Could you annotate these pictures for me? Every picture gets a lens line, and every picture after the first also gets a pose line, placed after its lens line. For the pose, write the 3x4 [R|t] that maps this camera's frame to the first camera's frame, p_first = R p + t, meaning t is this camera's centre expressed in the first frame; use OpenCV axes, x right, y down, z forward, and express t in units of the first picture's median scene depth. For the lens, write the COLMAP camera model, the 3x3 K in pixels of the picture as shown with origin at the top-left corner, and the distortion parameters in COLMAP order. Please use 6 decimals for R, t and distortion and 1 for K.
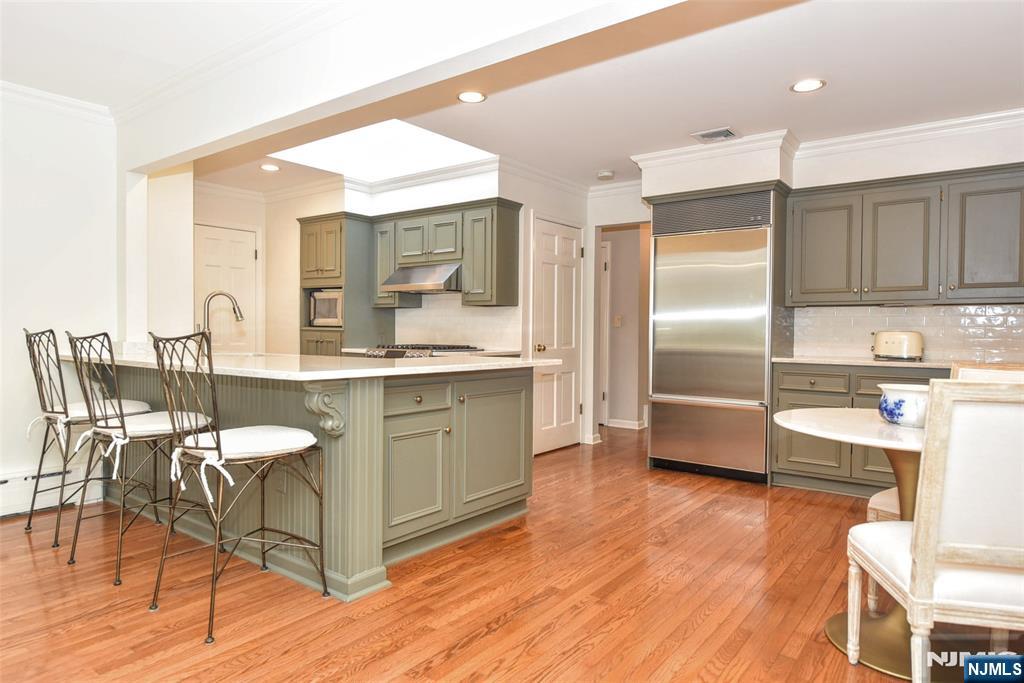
lens RADIAL K [[619.0, 0, 510.8], [0, 619.0, 341.0], [0, 0, 1]] dist [-0.012199, 0.001447]
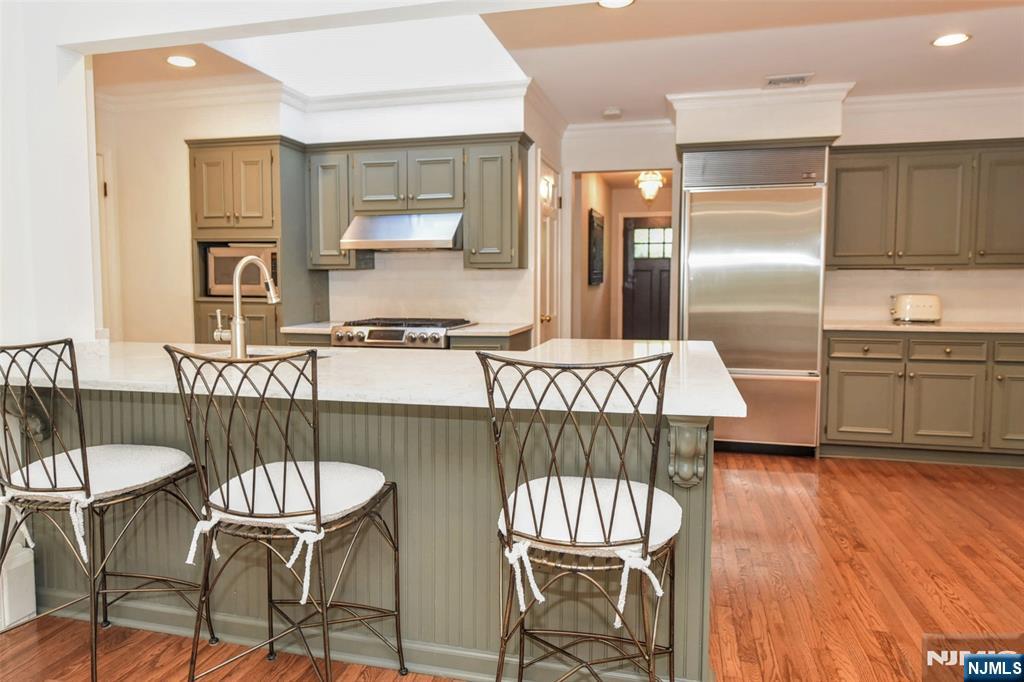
lens RADIAL K [[676.4, 0, 493.6], [0, 676.4, 324.3], [0, 0, 1]] dist [-0.010459, 0.001675]
pose [[0.927417, -0.035837, 0.372308, -0.458018], [0.016816, 0.998388, 0.054213, -0.040961], [-0.373650, -0.044017, 0.926525, 0.242328]]
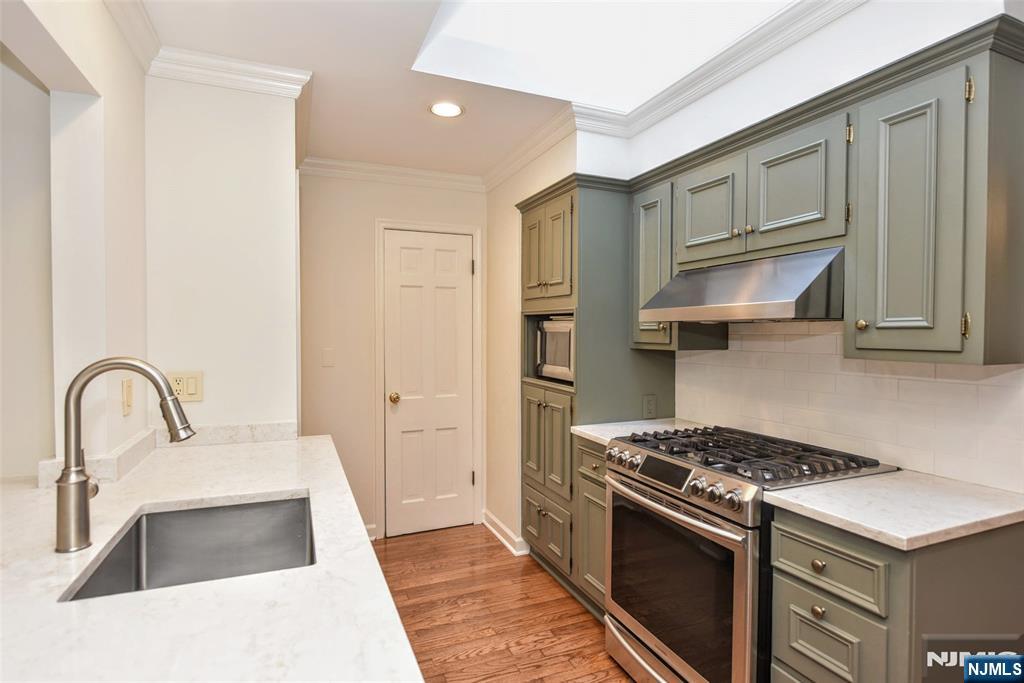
lens RADIAL K [[520.9, 0, 513.5], [0, 520.9, 344.7], [0, 0, 1]] dist [-0.006272, -0.000976]
pose [[0.867347, 0.006173, -0.497665, -0.121238], [-0.005672, 0.999981, 0.002518, -0.082728], [0.497671, 0.000638, 0.867366, 0.783768]]
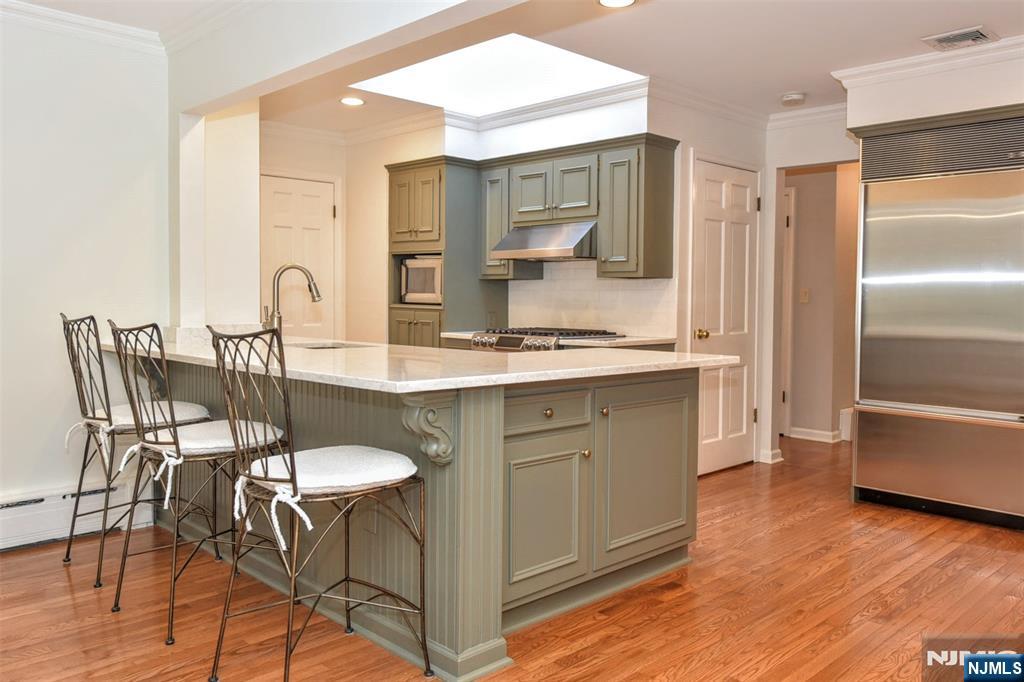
lens RADIAL K [[795.0, 0, 547.5], [0, 795.0, 322.6], [0, 0, 1]] dist [-0.007944, -0.009222]
pose [[0.992158, 0.004883, -0.124892, -0.022223], [-0.003300, 0.999912, 0.012876, -0.018587], [0.124944, -0.012362, 0.992087, 0.037936]]
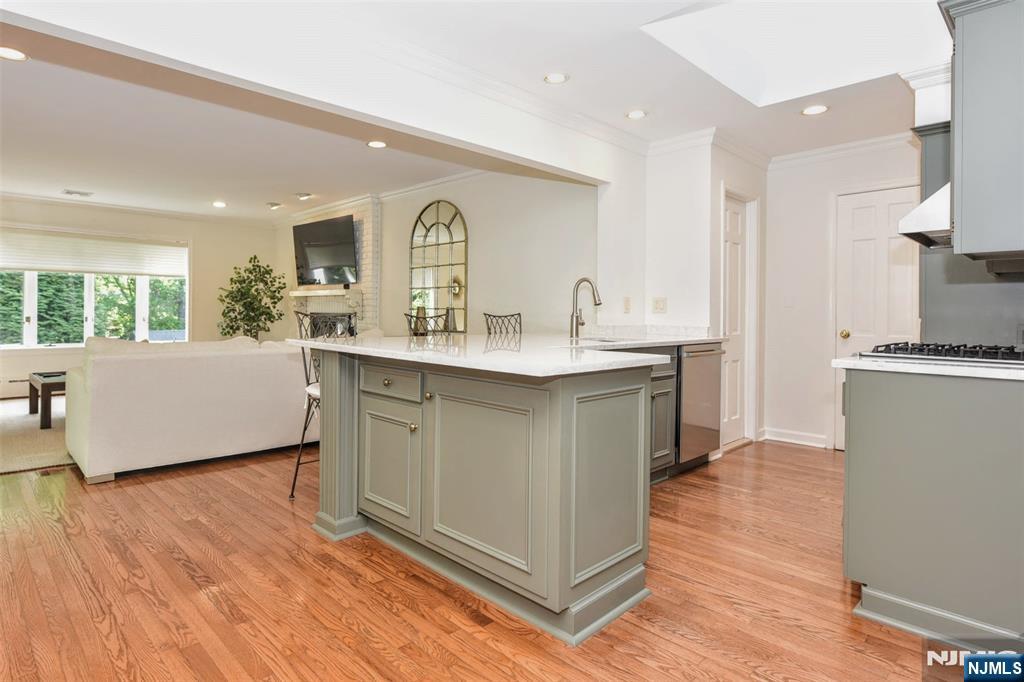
lens RADIAL K [[561.3, 0, 490.7], [0, 561.3, 317.3], [0, 0, 1]] dist [-0.012876, 0.000200]
pose [[-0.151258, -0.000895, -0.988494, 0.476753], [-0.029646, 0.999554, 0.003631, -0.009559], [0.988050, 0.029854, -0.151218, 0.903377]]
